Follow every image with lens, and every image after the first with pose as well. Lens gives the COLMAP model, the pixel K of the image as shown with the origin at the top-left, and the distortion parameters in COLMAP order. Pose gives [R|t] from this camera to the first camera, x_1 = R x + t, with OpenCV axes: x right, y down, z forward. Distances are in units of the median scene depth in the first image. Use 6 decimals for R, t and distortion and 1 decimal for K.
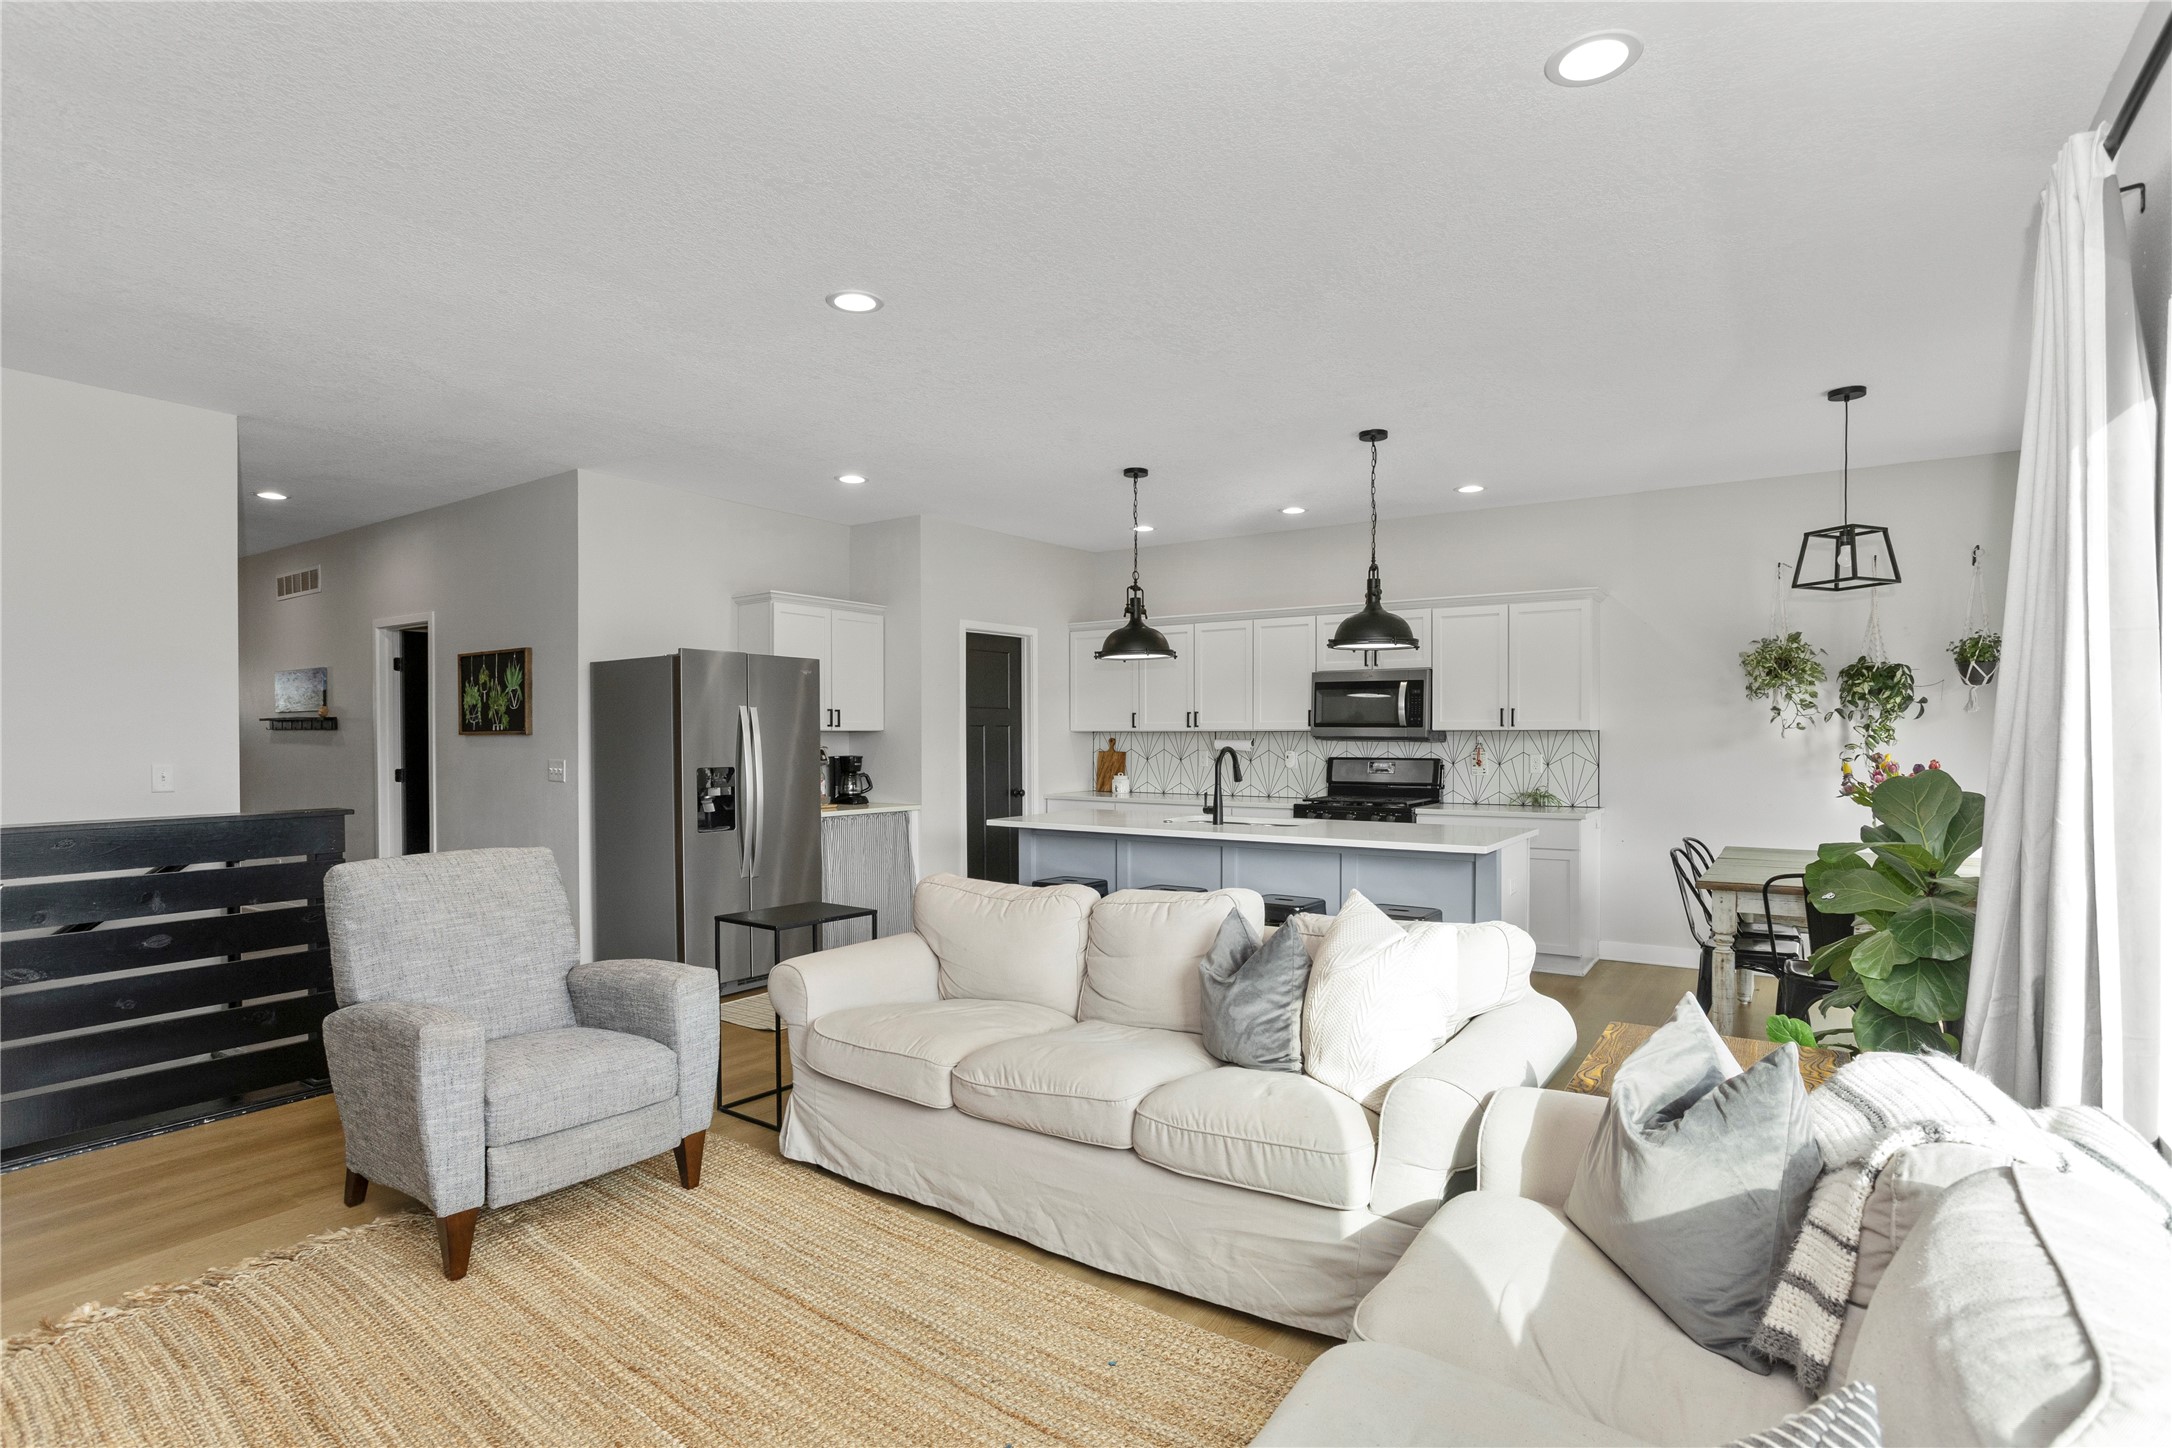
lens RADIAL K [[1094.0, 0, 1087.0], [0, 1094.0, 763.7], [0, 0, 1]] dist [-0.023031, -0.000059]
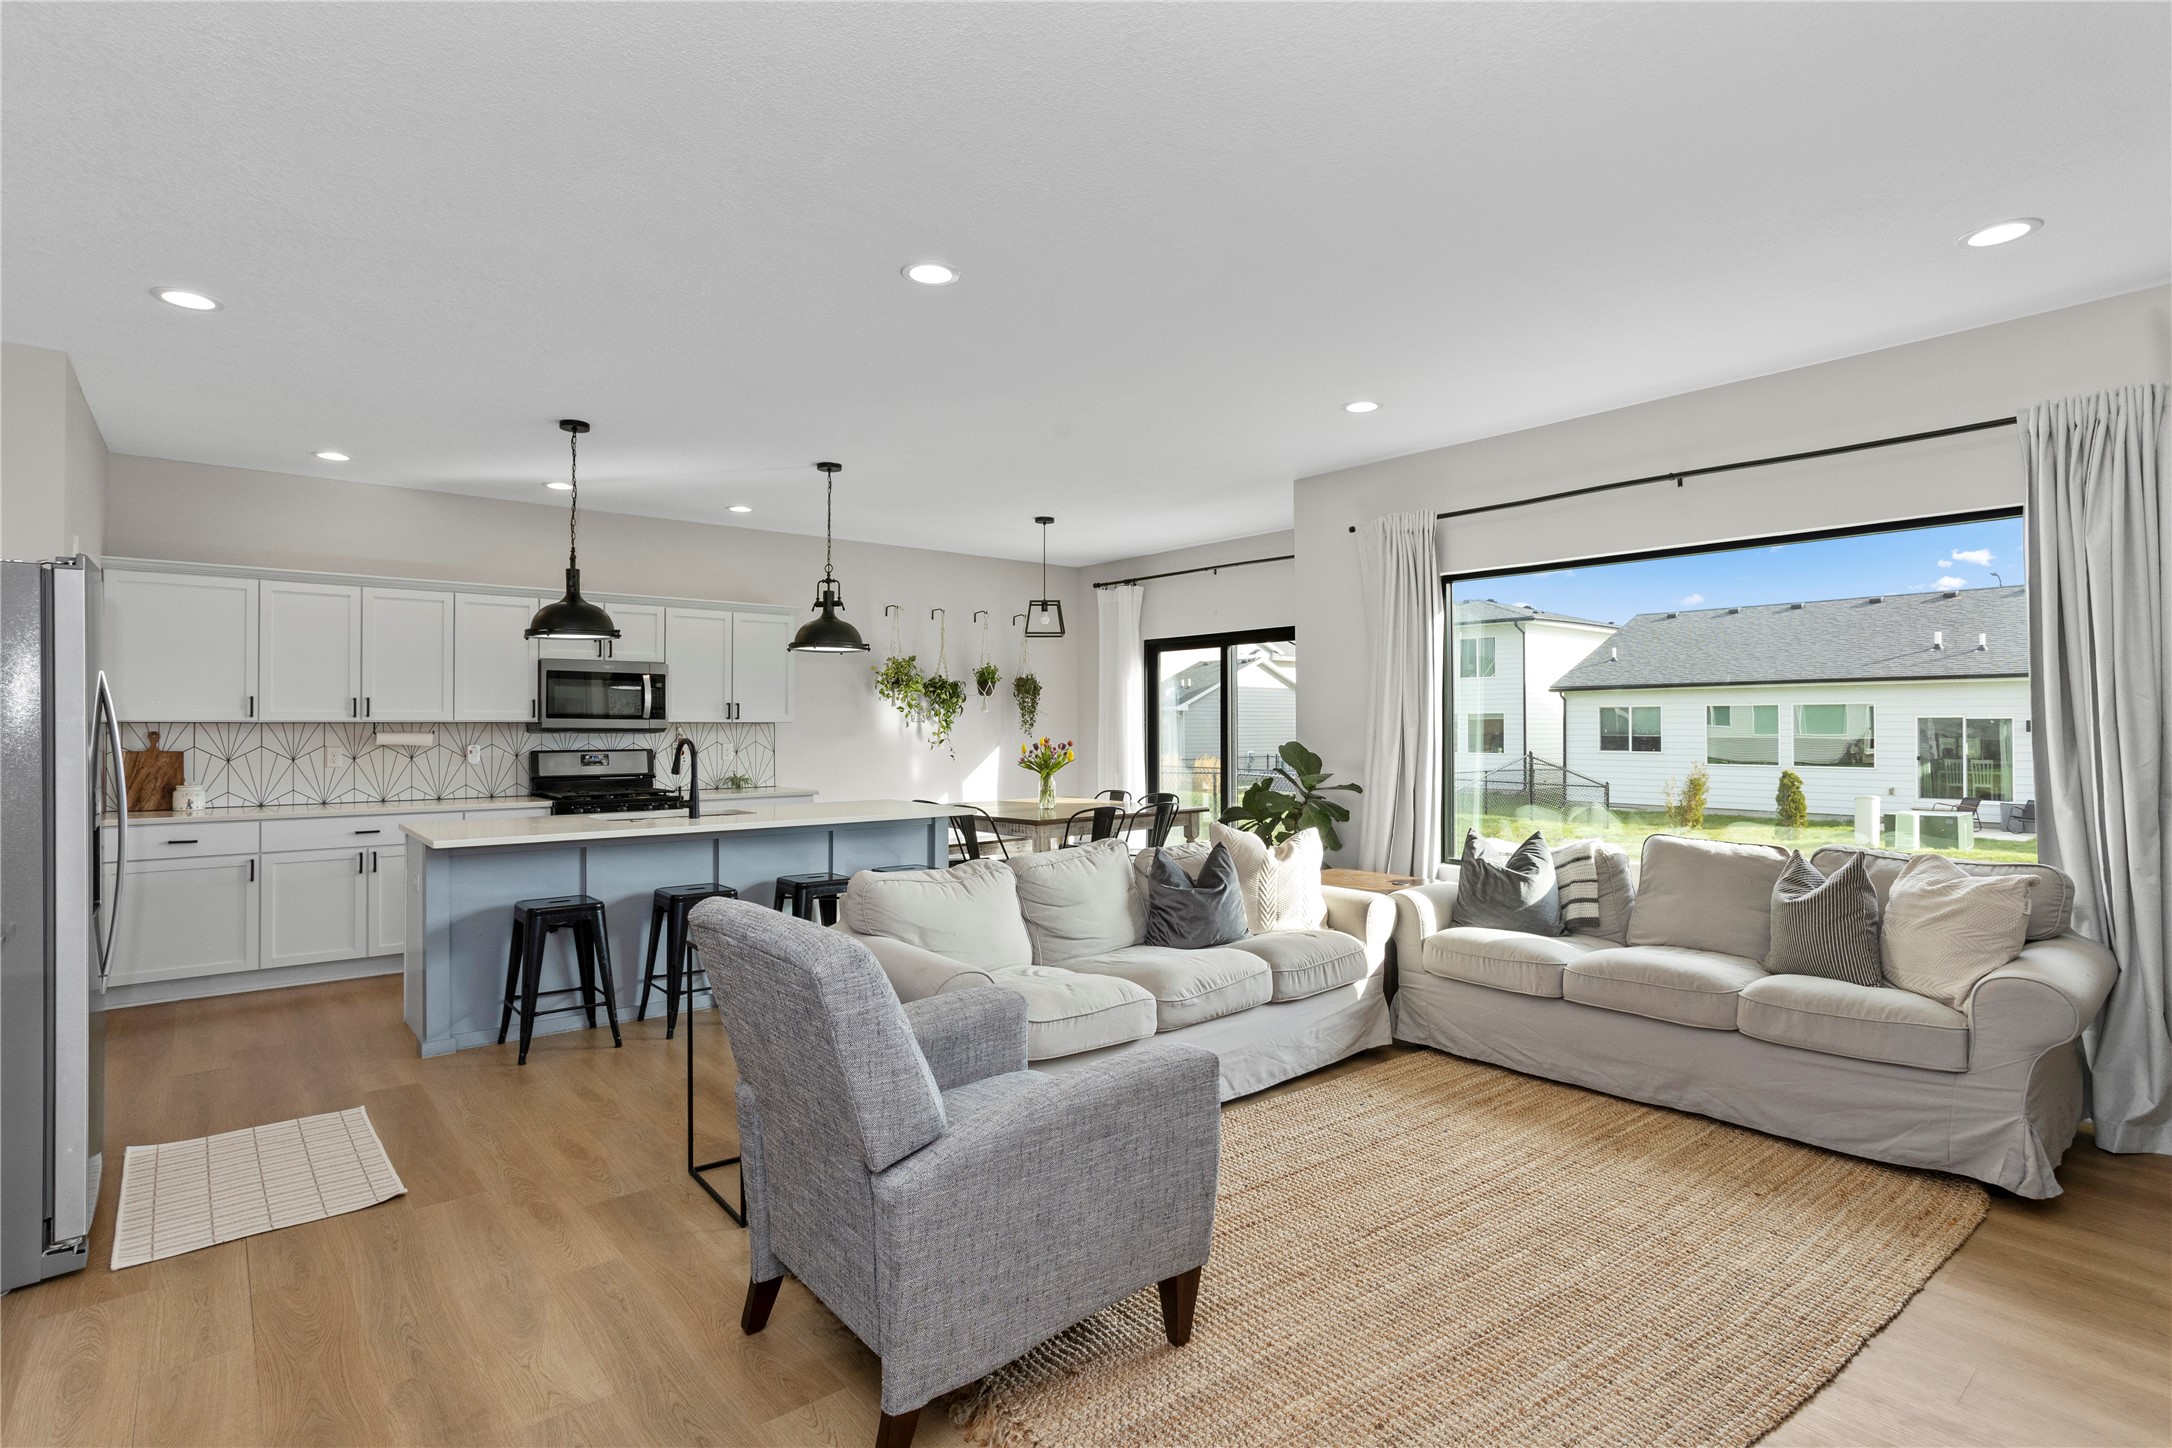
lens RADIAL K [[1086.0, 0, 1072.9], [0, 1086.0, 716.6], [0, 0, 1]] dist [-0.021043, 0.000310]
pose [[0.276192, 0.008977, 0.961061, -0.570410], [0.027050, 0.999488, -0.017109, -0.007165], [-0.960722, 0.030722, 0.275808, 0.322710]]
